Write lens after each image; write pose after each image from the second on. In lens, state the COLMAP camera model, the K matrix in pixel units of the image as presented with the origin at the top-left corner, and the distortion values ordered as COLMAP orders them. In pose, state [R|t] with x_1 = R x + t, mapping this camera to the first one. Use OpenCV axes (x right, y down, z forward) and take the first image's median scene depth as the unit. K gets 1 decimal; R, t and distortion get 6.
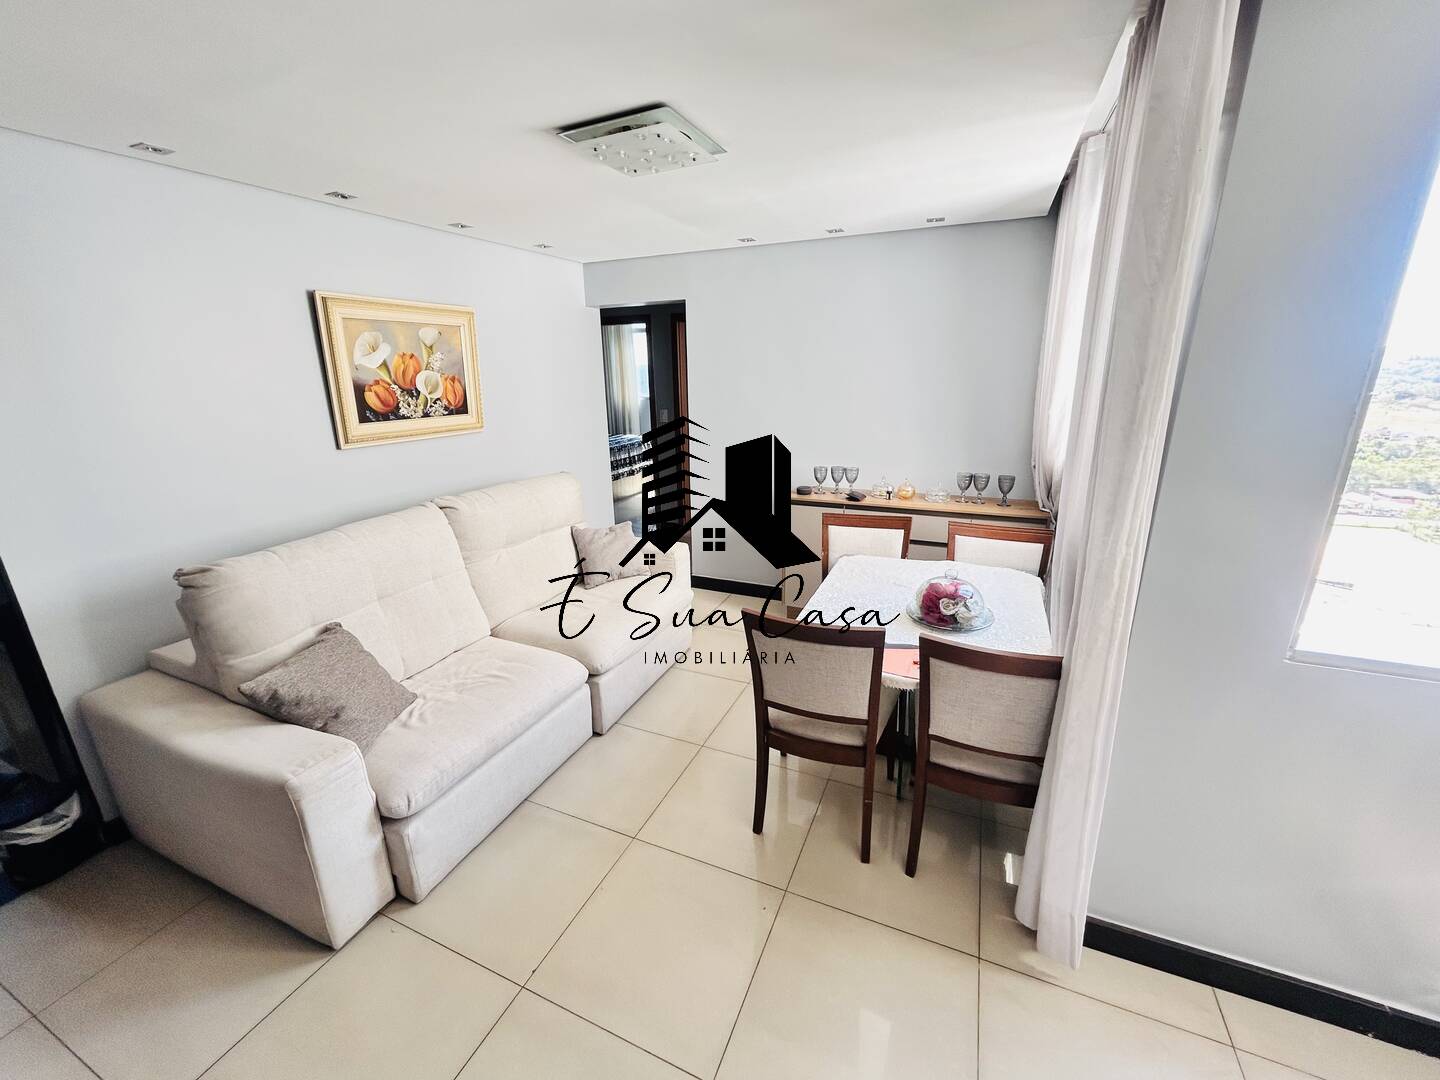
lens RADIAL K [[577.9, 0, 716.9], [0, 577.9, 537.4], [0, 0, 1]] dist [-0.000682, 0.000043]
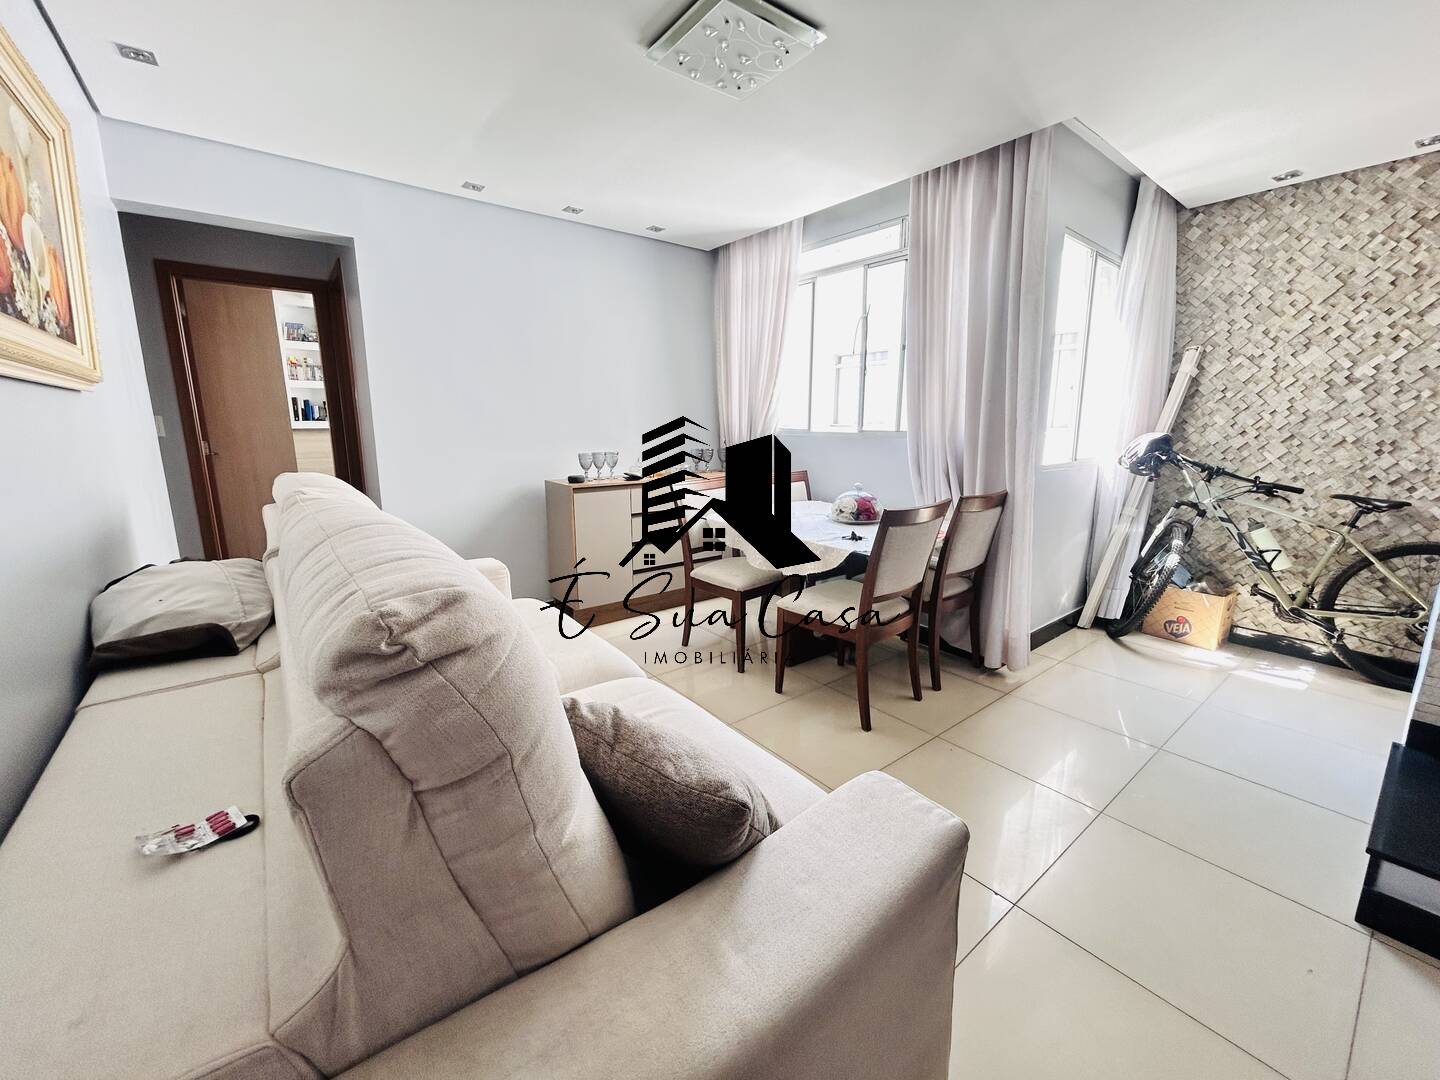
lens RADIAL K [[577.9, 0, 716.9], [0, 577.9, 537.4], [0, 0, 1]] dist [-0.000682, 0.000043]
pose [[0.470898, -0.159520, 0.867645, -0.642047], [0.244381, 0.968614, 0.045450, 0.025677], [-0.847663, 0.190633, 0.495102, 0.427167]]
